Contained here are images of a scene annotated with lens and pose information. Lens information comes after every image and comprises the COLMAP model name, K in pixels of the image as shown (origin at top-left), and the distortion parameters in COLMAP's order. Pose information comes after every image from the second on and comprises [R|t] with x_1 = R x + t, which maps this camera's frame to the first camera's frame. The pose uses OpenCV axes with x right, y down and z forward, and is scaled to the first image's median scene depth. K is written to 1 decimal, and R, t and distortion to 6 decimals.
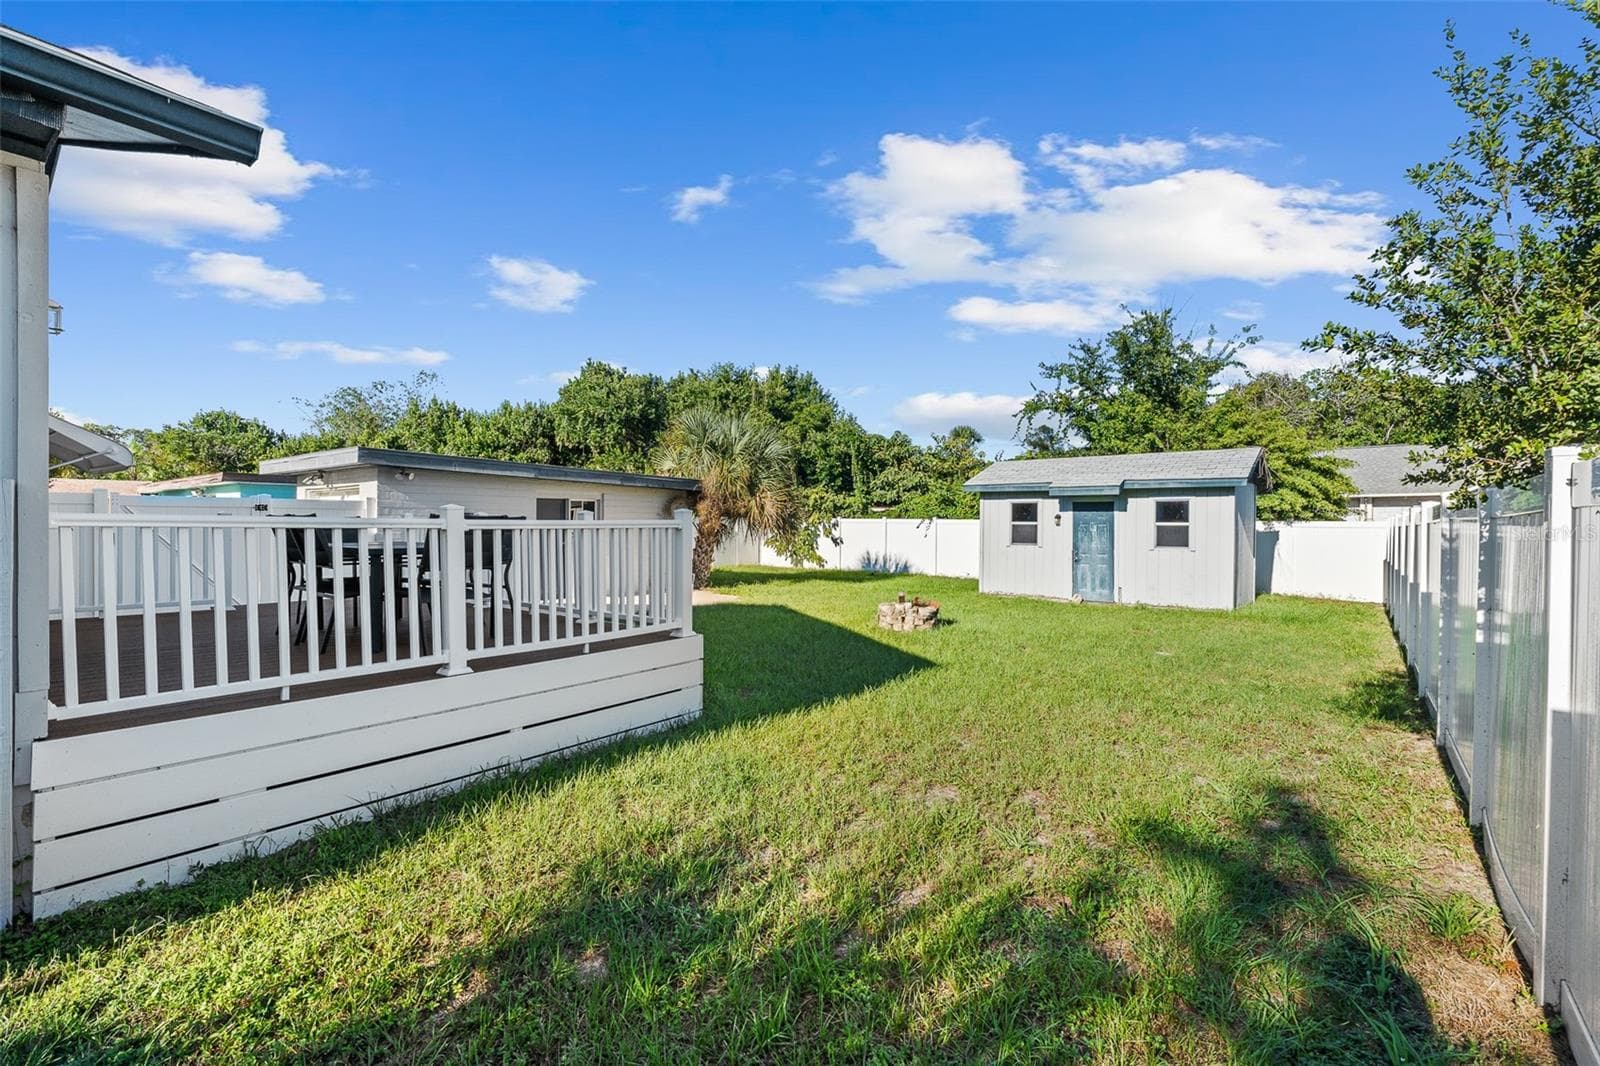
lens RADIAL K [[721.9, 0, 800.0], [0, 721.9, 533.0], [0, 0, 1]] dist [-0.001986, -0.000086]
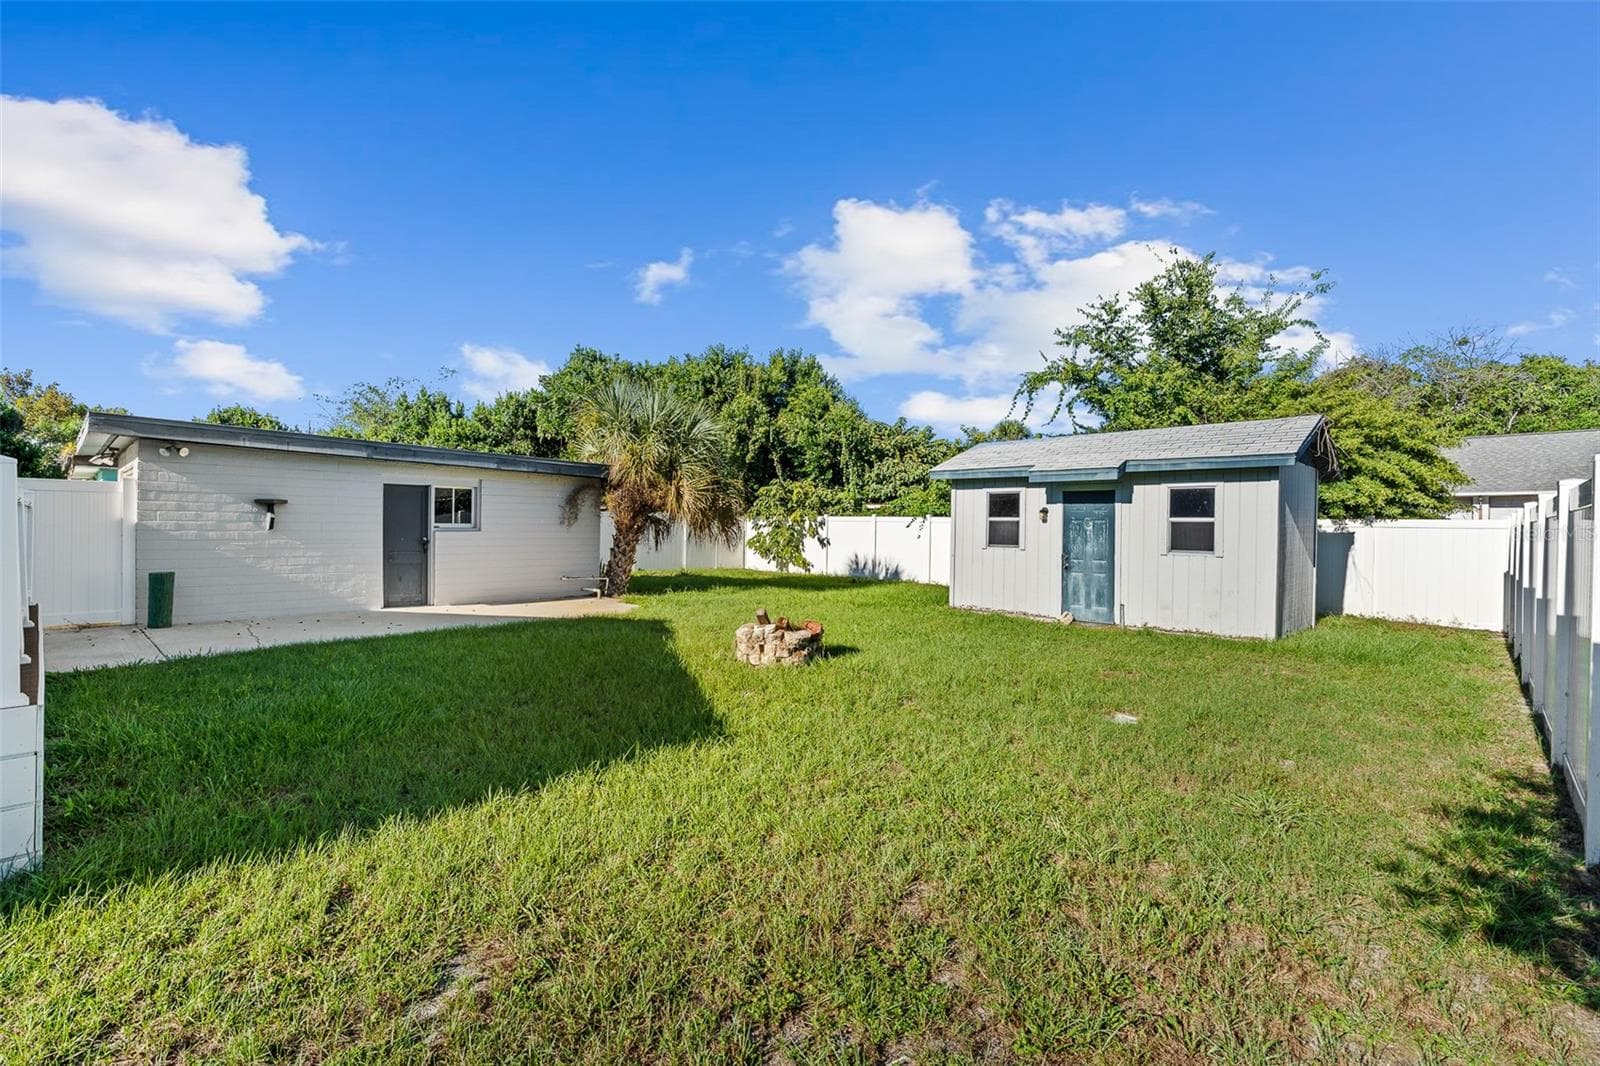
lens RADIAL K [[720.5, 0, 800.0], [0, 720.5, 533.0], [0, 0, 1]] dist [0.000165, -0.000126]
pose [[0.995655, 0.008131, -0.092758, 0.130502], [-0.008556, 0.999955, -0.004182, 0.005282], [0.092720, 0.004957, 0.995680, 0.162071]]
